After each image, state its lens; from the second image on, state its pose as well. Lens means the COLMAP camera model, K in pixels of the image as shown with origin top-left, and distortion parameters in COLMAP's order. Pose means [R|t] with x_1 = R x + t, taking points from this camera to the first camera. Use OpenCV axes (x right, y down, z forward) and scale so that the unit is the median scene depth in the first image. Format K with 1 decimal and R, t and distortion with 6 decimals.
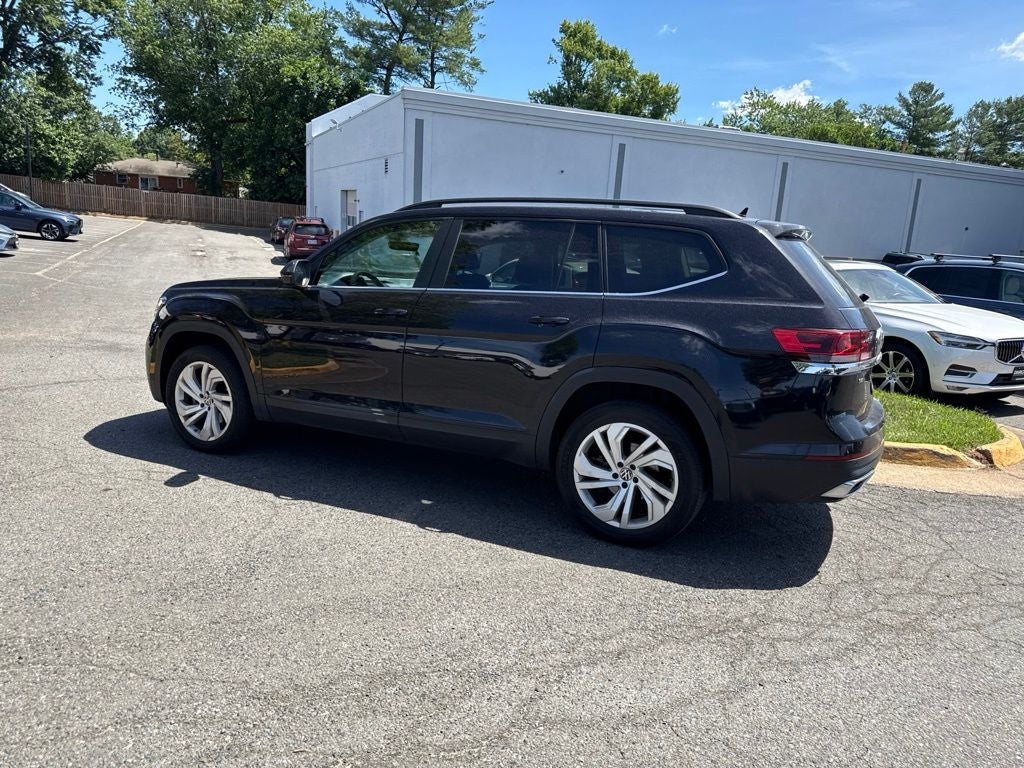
lens RADIAL K [[728.0, 0, 504.3], [0, 728.0, 372.2], [0, 0, 1]] dist [0.018869, -0.023712]
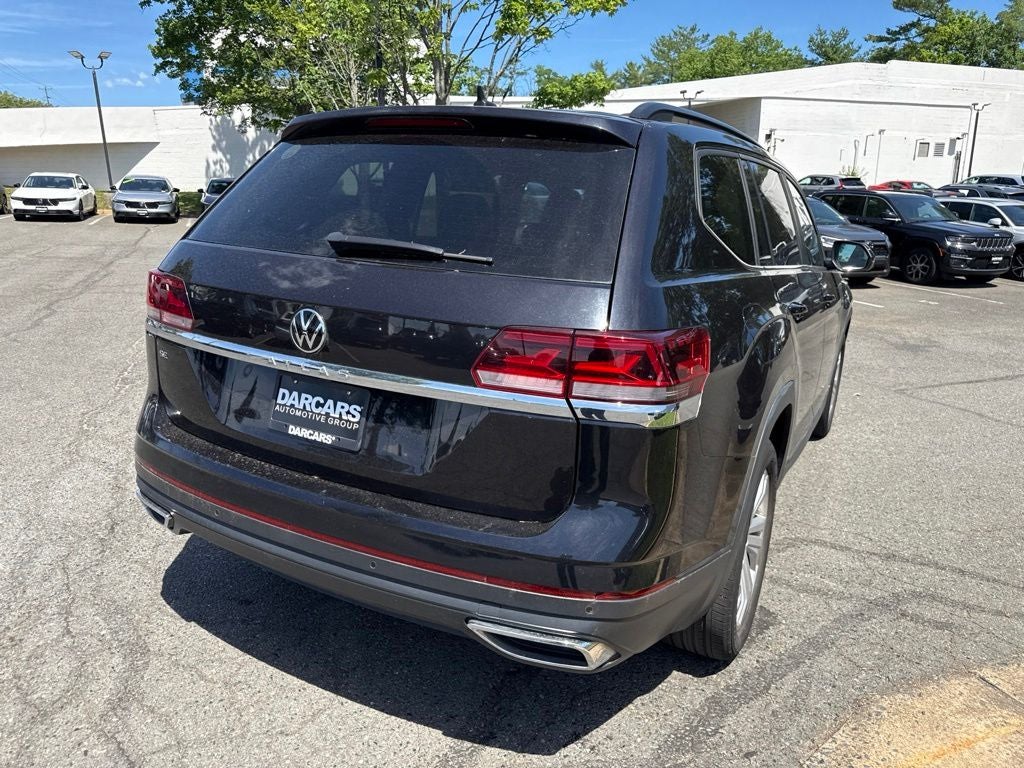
lens RADIAL K [[732.6, 0, 508.3], [0, 732.6, 382.6], [0, 0, 1]] dist [0.000150, -0.003090]
pose [[-0.027975, 0.176574, -0.983890, 0.124587], [-0.202560, 0.962853, 0.178558, -0.015602], [0.978870, 0.204292, 0.008831, 0.145072]]
